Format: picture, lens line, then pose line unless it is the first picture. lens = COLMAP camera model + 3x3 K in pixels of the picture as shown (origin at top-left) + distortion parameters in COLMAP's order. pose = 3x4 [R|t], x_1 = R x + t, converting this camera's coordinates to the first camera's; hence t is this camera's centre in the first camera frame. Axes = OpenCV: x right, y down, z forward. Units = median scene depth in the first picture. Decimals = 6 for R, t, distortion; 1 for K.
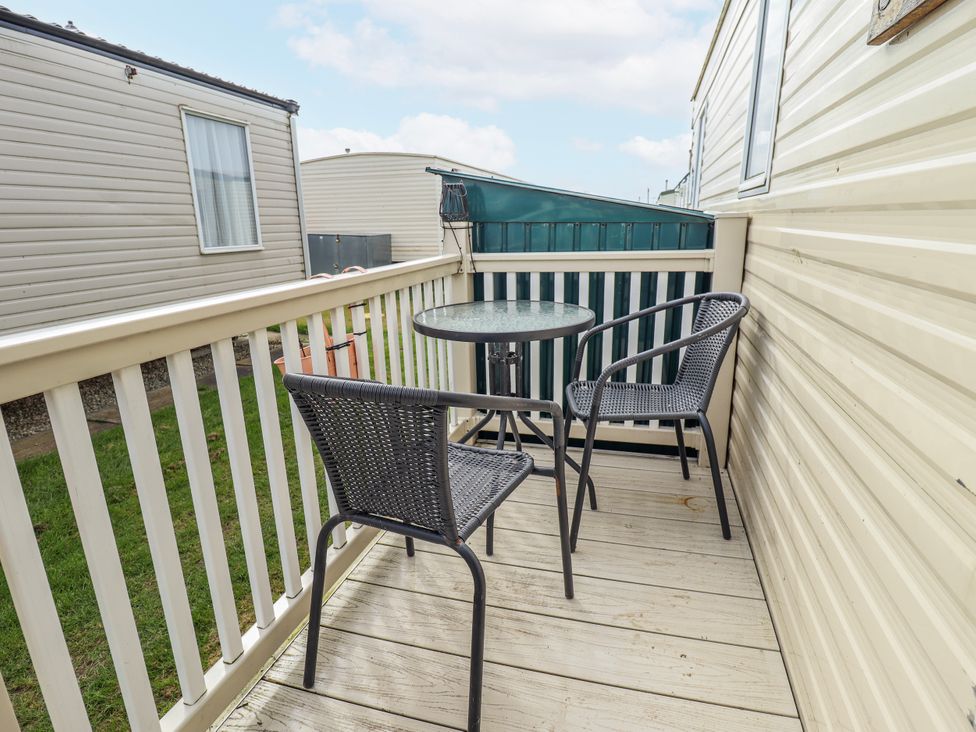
lens RADIAL K [[506.9, 0, 492.3], [0, 506.9, 361.2], [0, 0, 1]] dist [-0.013434, -0.001476]
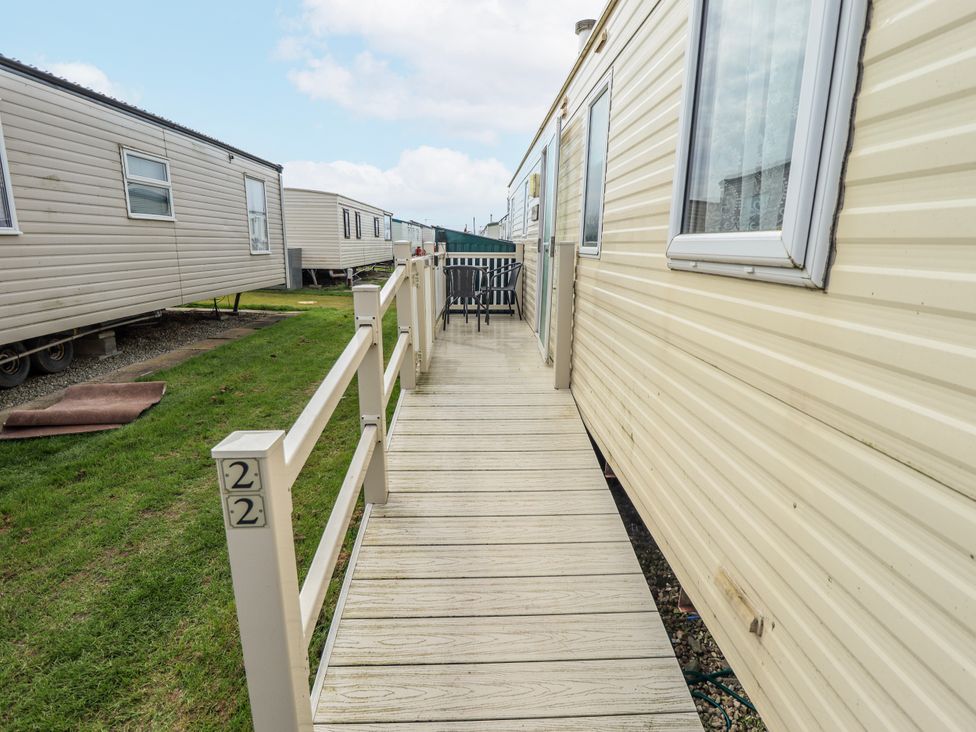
lens RADIAL K [[506.9, 0, 492.4], [0, 506.9, 365.6], [0, 0, 1]] dist [-0.013434, -0.001476]
pose [[0.945439, -0.043967, 0.322819, -0.848427], [0.054302, 0.998258, -0.023072, 0.607570], [-0.321242, 0.039342, 0.946180, -2.149836]]
